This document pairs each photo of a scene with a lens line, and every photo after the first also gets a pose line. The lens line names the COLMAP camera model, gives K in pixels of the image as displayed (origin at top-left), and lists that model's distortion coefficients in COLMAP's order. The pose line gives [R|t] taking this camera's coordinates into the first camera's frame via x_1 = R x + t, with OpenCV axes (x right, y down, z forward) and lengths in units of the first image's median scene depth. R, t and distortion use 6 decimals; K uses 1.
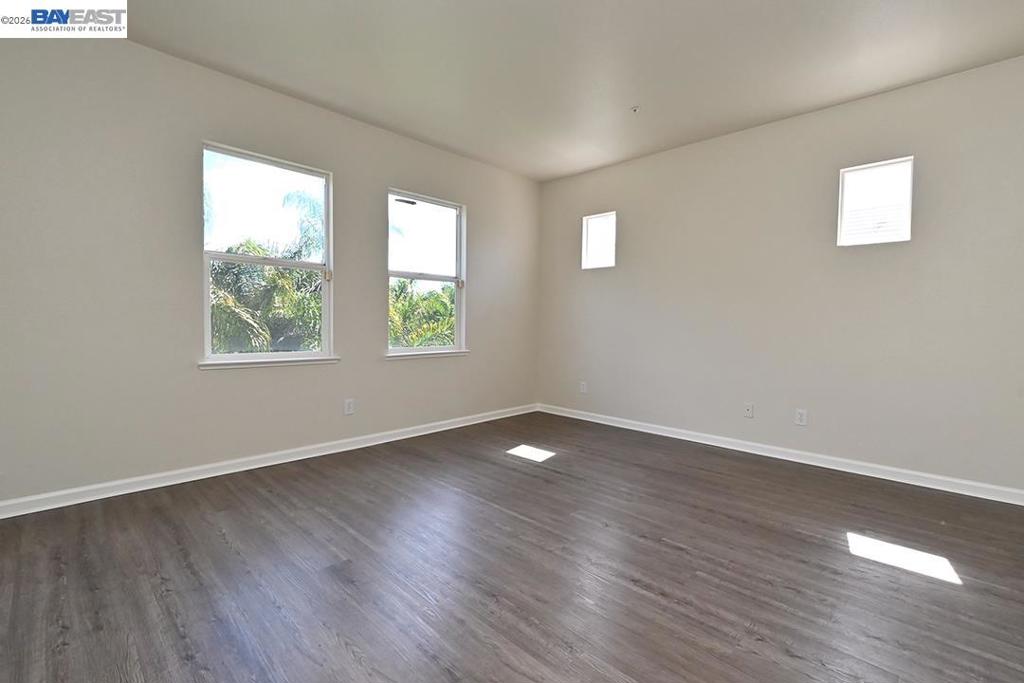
lens RADIAL K [[447.7, 0, 518.2], [0, 447.7, 341.4], [0, 0, 1]] dist [-0.001380, -0.002036]
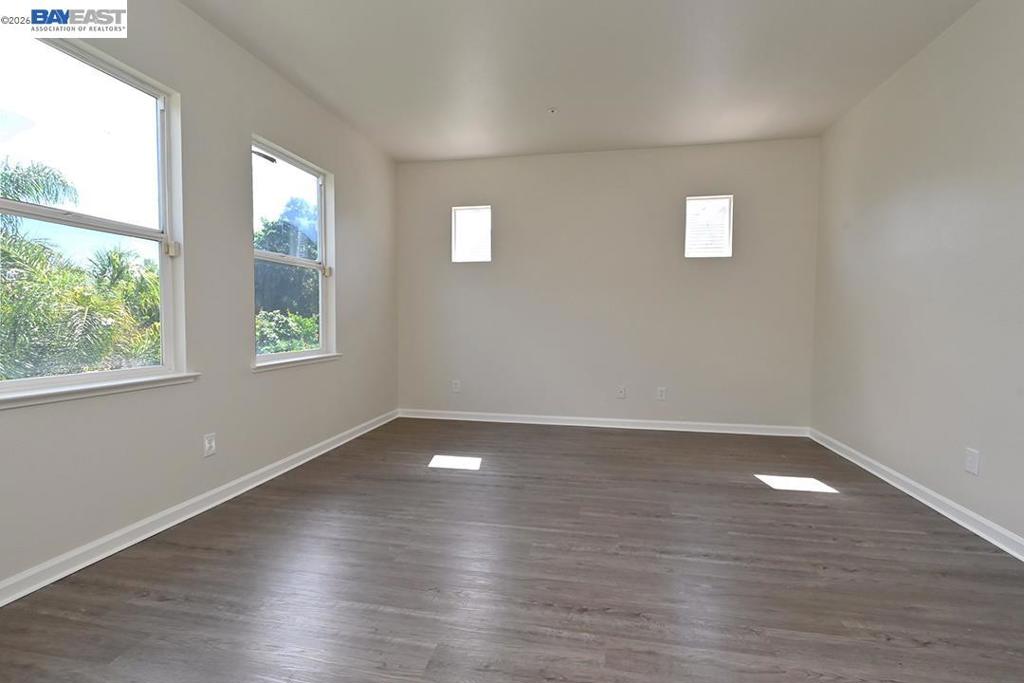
lens RADIAL K [[447.7, 0, 516.5], [0, 447.7, 343.9], [0, 0, 1]] dist [-0.001380, -0.002036]
pose [[0.836445, -0.038754, 0.546679, -0.378004], [0.028617, 0.999224, 0.027050, -0.013722], [-0.547303, -0.006981, 0.836905, 0.181963]]
